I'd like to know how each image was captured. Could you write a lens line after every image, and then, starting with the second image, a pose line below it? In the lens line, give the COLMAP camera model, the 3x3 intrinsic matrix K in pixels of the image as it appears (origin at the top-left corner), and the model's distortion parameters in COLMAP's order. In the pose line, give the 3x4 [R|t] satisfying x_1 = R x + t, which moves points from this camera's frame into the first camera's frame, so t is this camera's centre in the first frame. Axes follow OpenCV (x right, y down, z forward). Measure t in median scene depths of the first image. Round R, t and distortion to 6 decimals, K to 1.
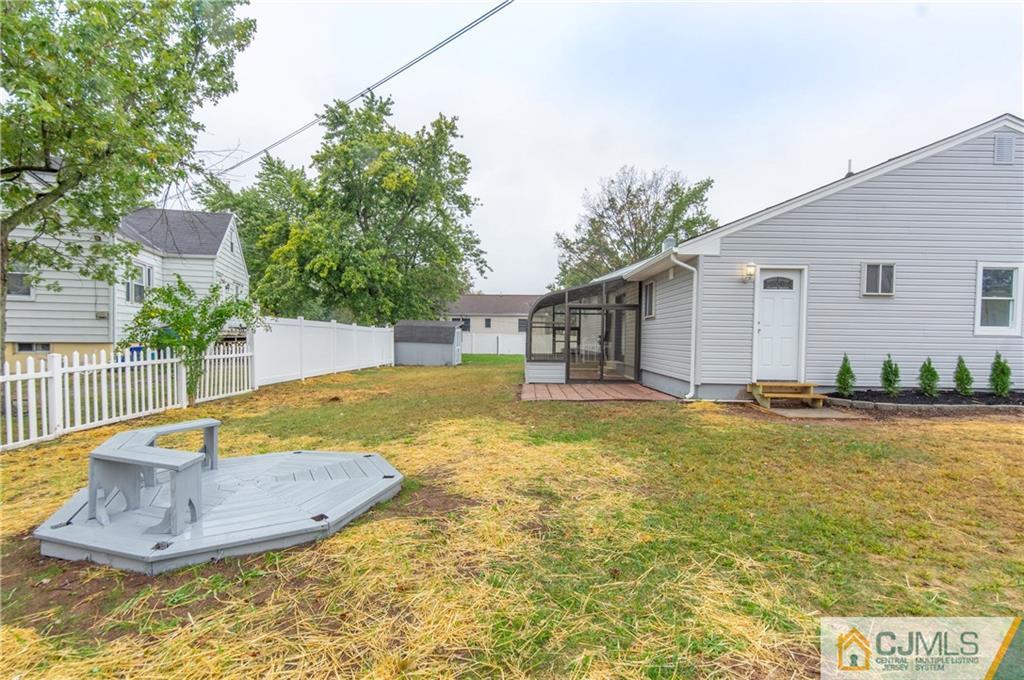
lens RADIAL K [[521.2, 0, 513.0], [0, 521.2, 343.7], [0, 0, 1]] dist [0.000024, -0.000546]
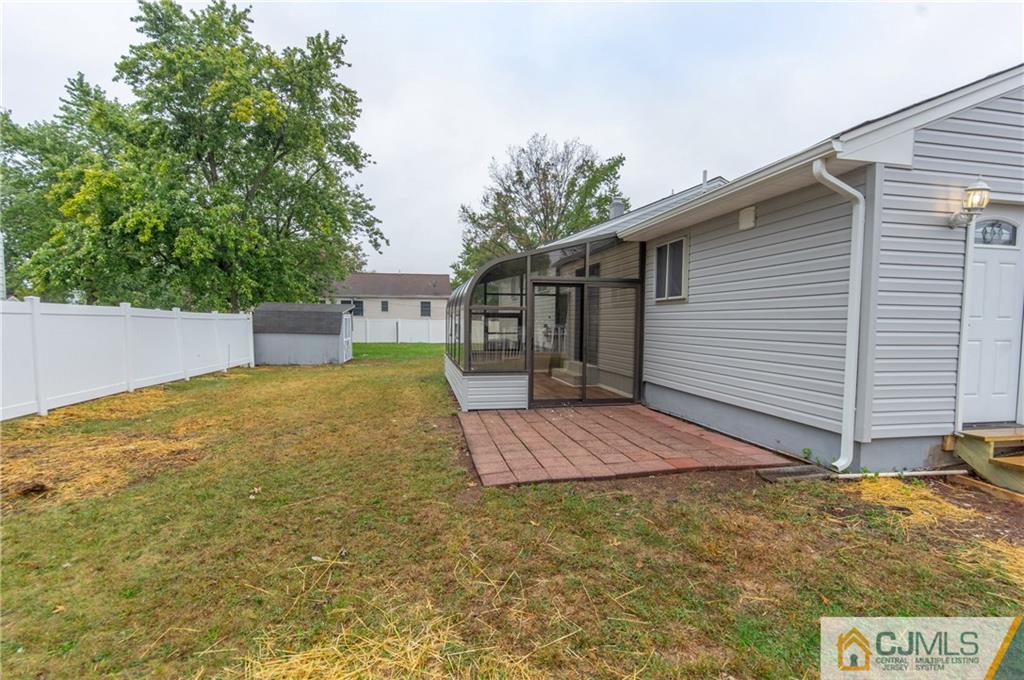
lens RADIAL K [[521.2, 0, 517.3], [0, 521.2, 341.6], [0, 0, 1]] dist [0.000024, -0.000546]
pose [[0.979121, -0.014143, 0.202788, -0.014525], [0.008227, 0.999516, 0.029988, -0.008777], [-0.203114, -0.027693, 0.978763, 0.183354]]
